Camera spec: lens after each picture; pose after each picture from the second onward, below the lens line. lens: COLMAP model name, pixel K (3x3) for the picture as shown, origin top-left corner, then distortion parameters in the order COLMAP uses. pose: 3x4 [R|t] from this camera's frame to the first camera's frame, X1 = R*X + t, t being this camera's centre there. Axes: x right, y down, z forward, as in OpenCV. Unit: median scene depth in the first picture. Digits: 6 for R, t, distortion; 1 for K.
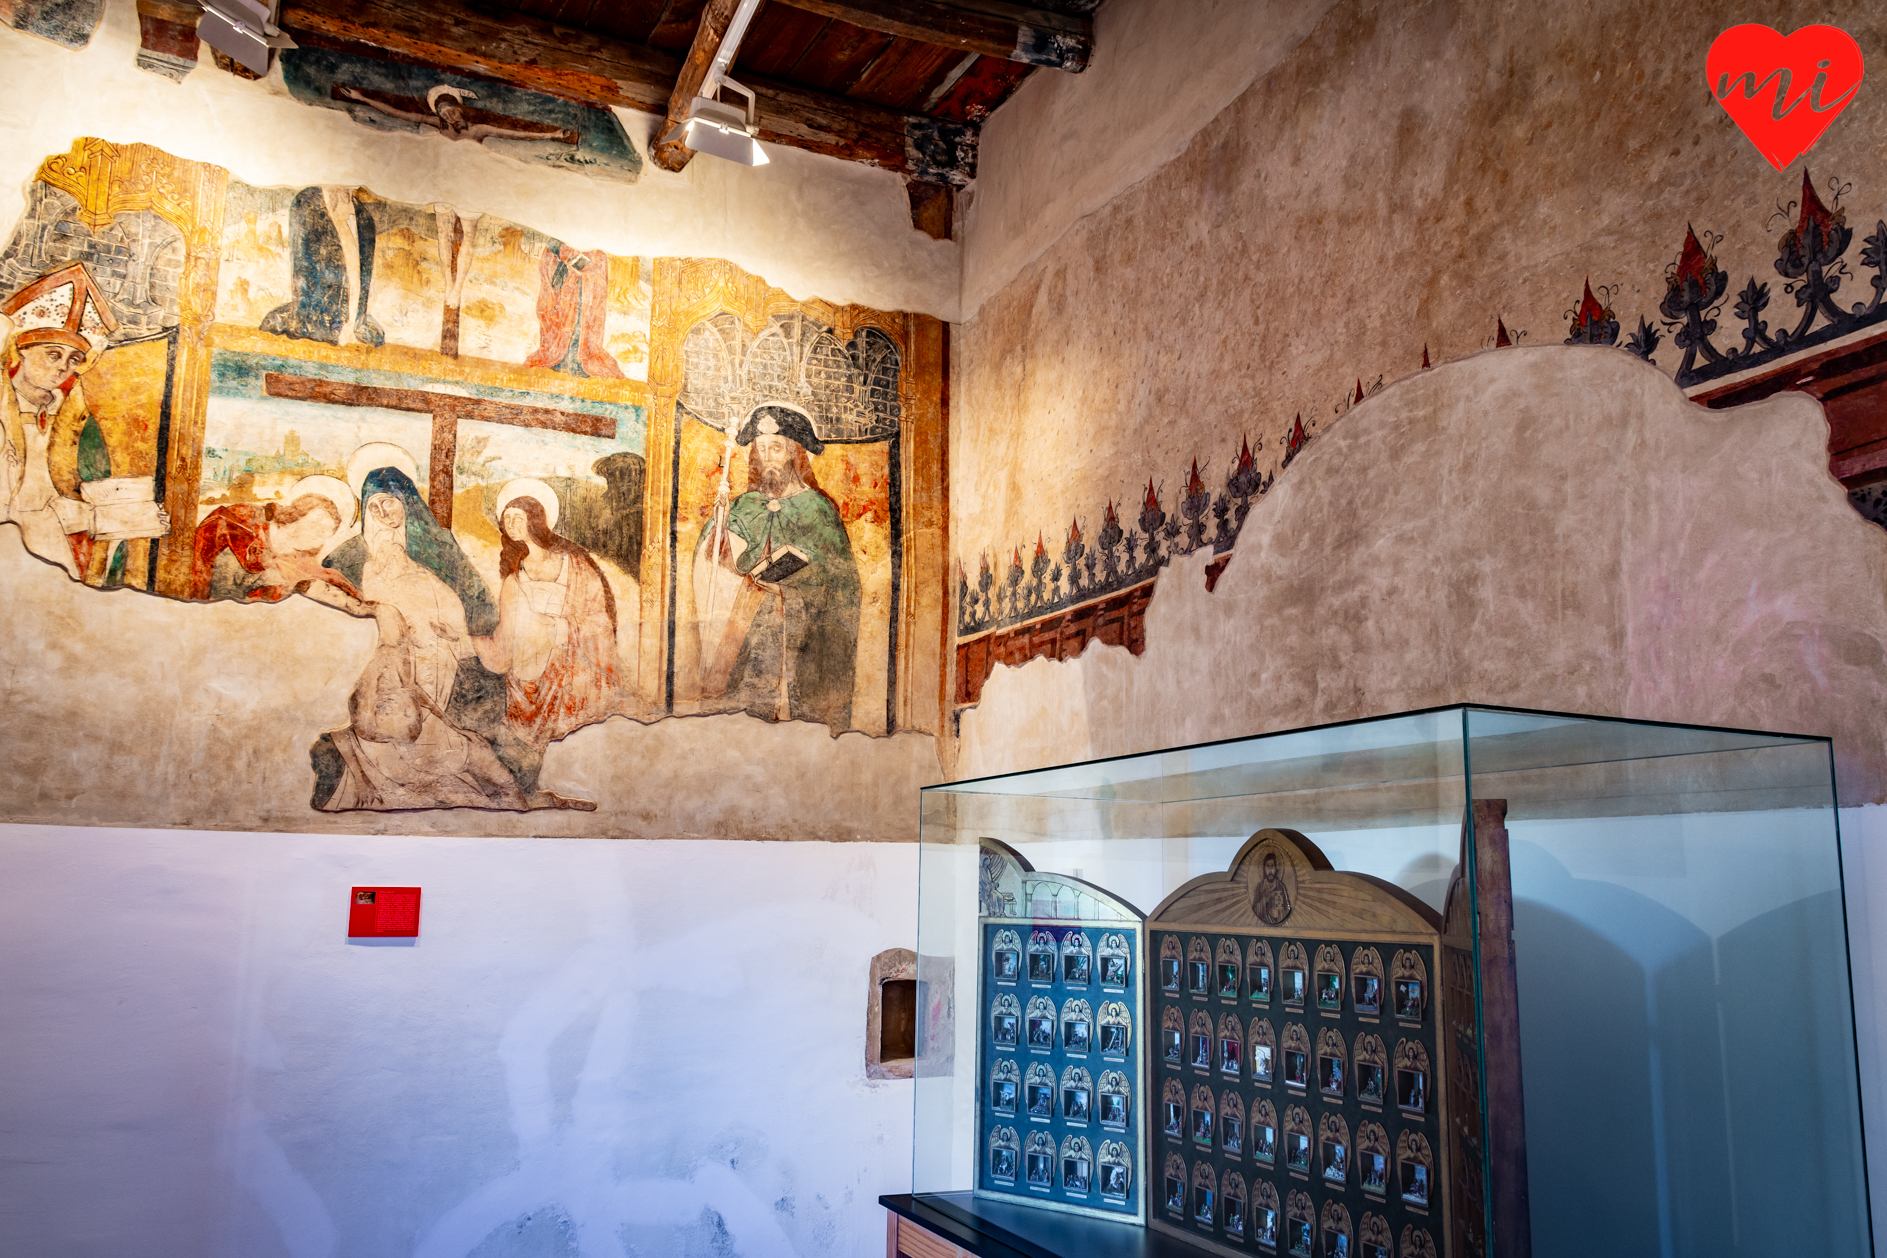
lens RADIAL K [[1433.9, 0, 945.4], [0, 1433.9, 630.8], [0, 0, 1]] dist [0.005101, 0.002435]
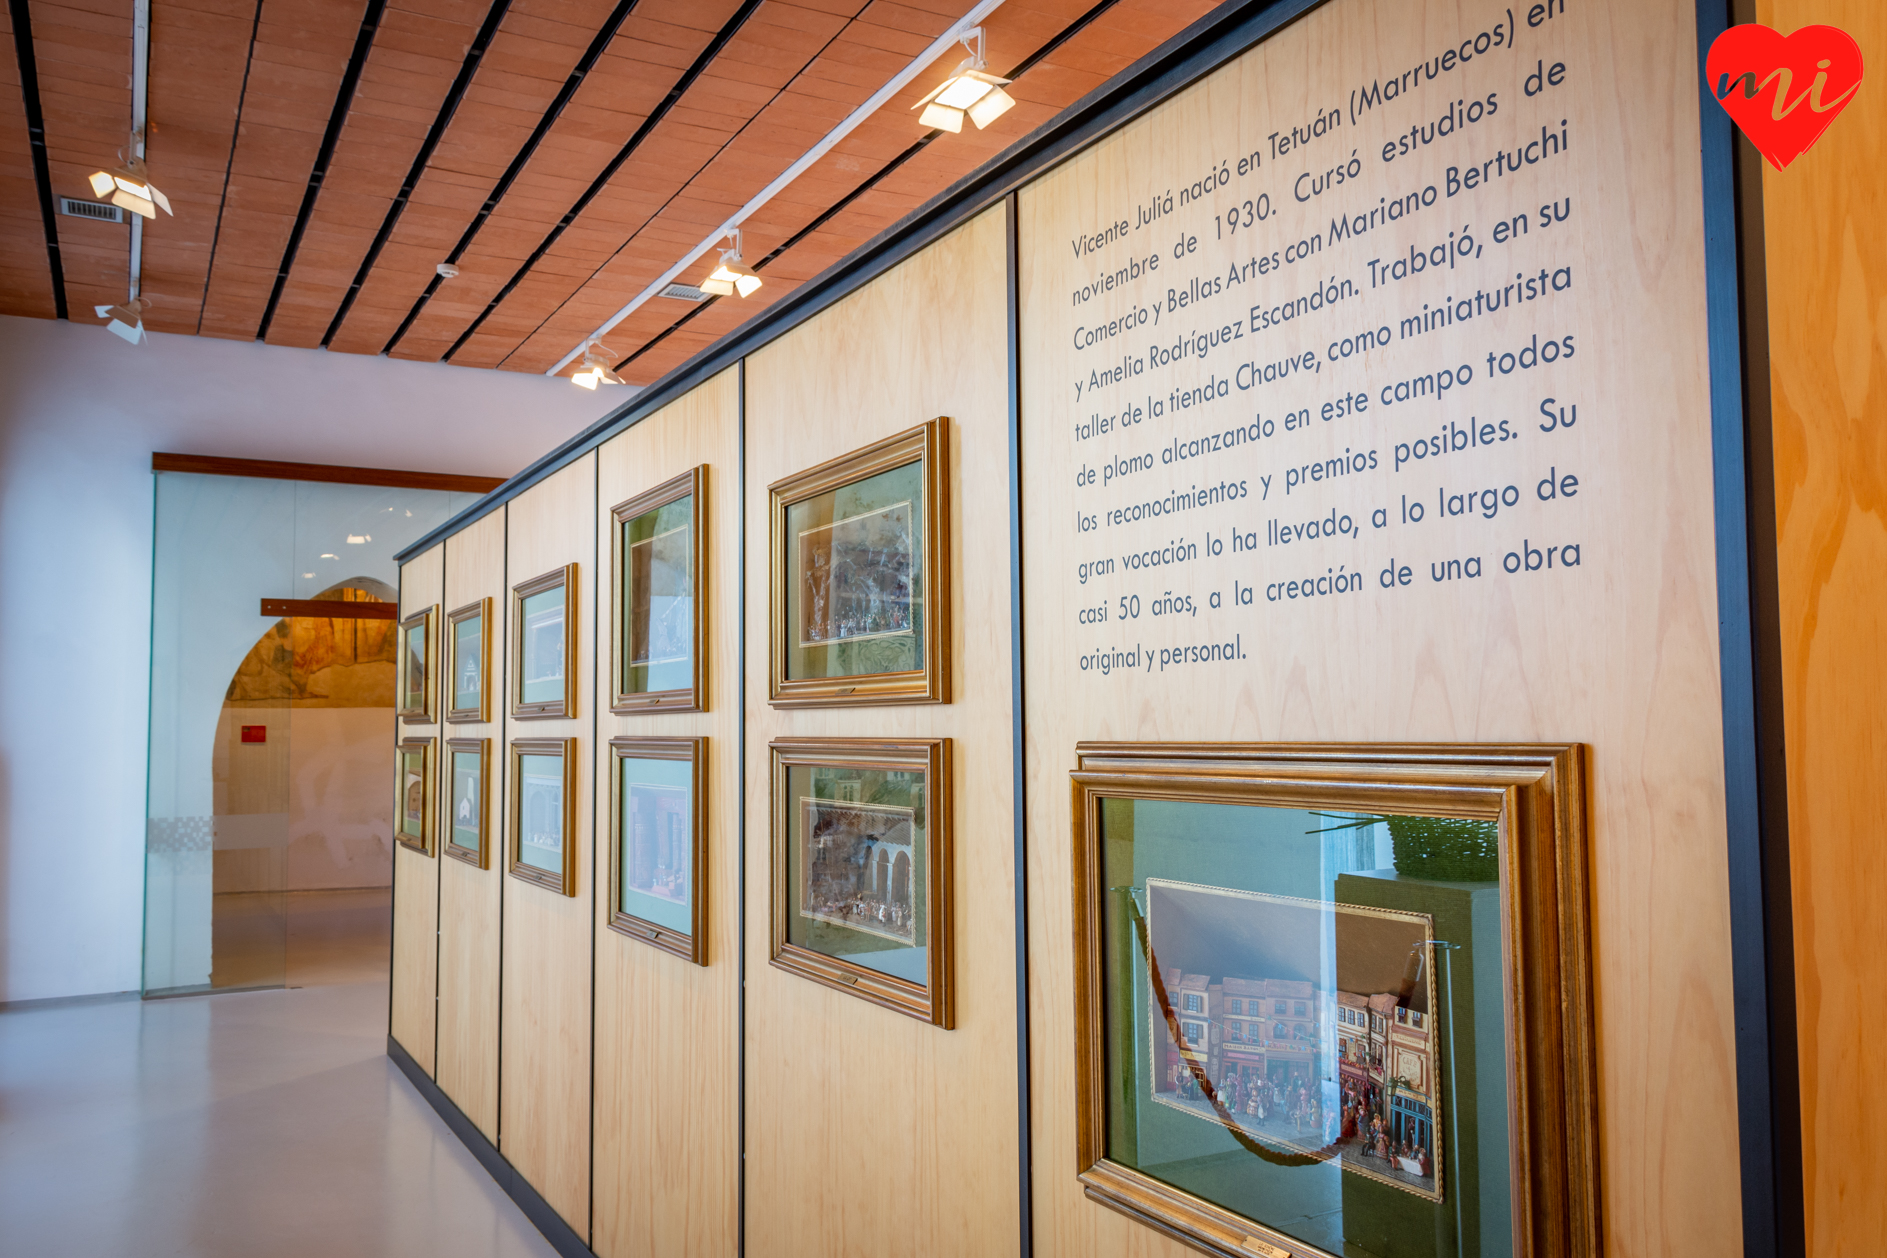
lens RADIAL K [[1433.9, 0, 940.7], [0, 1433.9, 629.5], [0, 0, 1]] dist [0.005101, 0.002435]
pose [[0.988666, -0.015073, 0.149372, 0.528103], [0.001949, 0.996152, 0.087621, -0.254115], [-0.150118, -0.086337, 0.984891, -1.953062]]
